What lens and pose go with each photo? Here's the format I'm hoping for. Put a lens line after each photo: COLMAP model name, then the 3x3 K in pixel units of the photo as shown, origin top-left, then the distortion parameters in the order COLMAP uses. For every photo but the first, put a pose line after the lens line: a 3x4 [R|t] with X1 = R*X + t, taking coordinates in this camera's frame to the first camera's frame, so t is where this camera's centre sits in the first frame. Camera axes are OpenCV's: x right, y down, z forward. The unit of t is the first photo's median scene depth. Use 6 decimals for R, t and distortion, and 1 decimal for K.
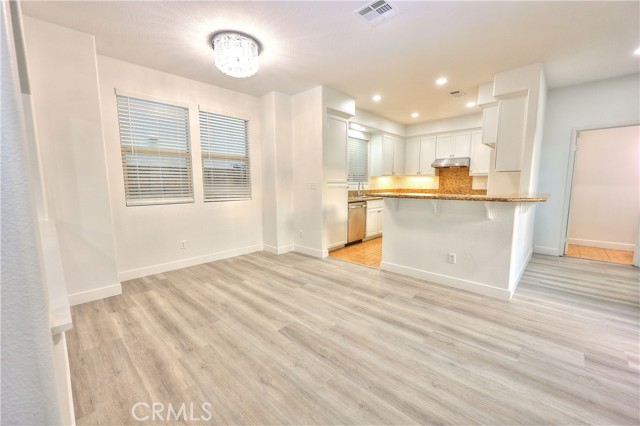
lens RADIAL K [[258.2, 0, 320.8], [0, 258.2, 212.6], [0, 0, 1]] dist [0.002247, -0.000007]
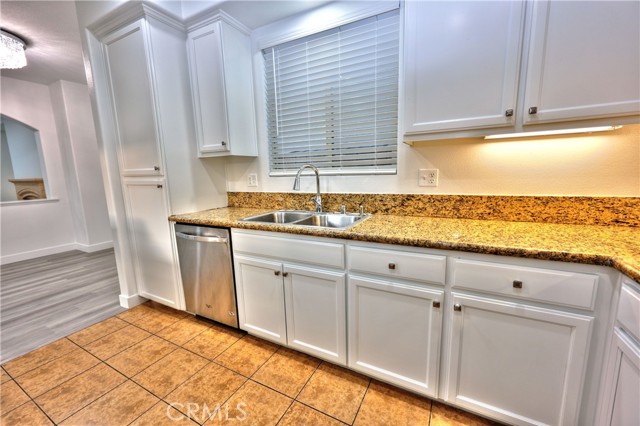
lens RADIAL K [[258.2, 0, 320.8], [0, 258.2, 214.1], [0, 0, 1]] dist [0.002247, -0.000007]
pose [[0.269904, 0.152996, -0.950655, 0.720220], [-0.083346, 0.987302, 0.135230, -0.160984], [0.959273, 0.042734, 0.279228, 1.383068]]
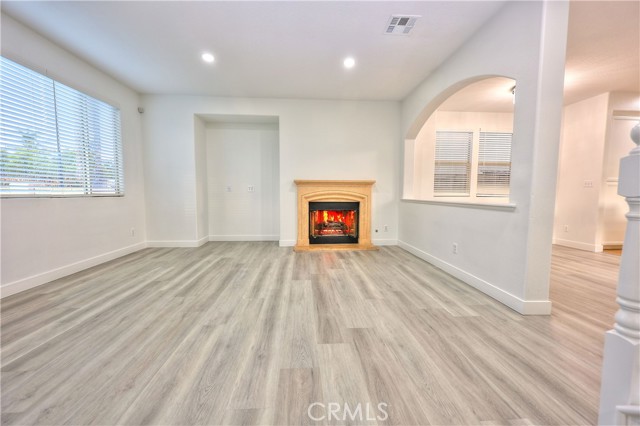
lens RADIAL K [[258.2, 0, 320.4], [0, 258.2, 212.9], [0, 0, 1]] dist [0.002247, -0.000007]
pose [[0.735704, 0.057540, -0.674855, -0.125942], [-0.084182, 0.996427, -0.006814, 0.128758], [0.672052, 0.061824, 0.737919, -0.599559]]
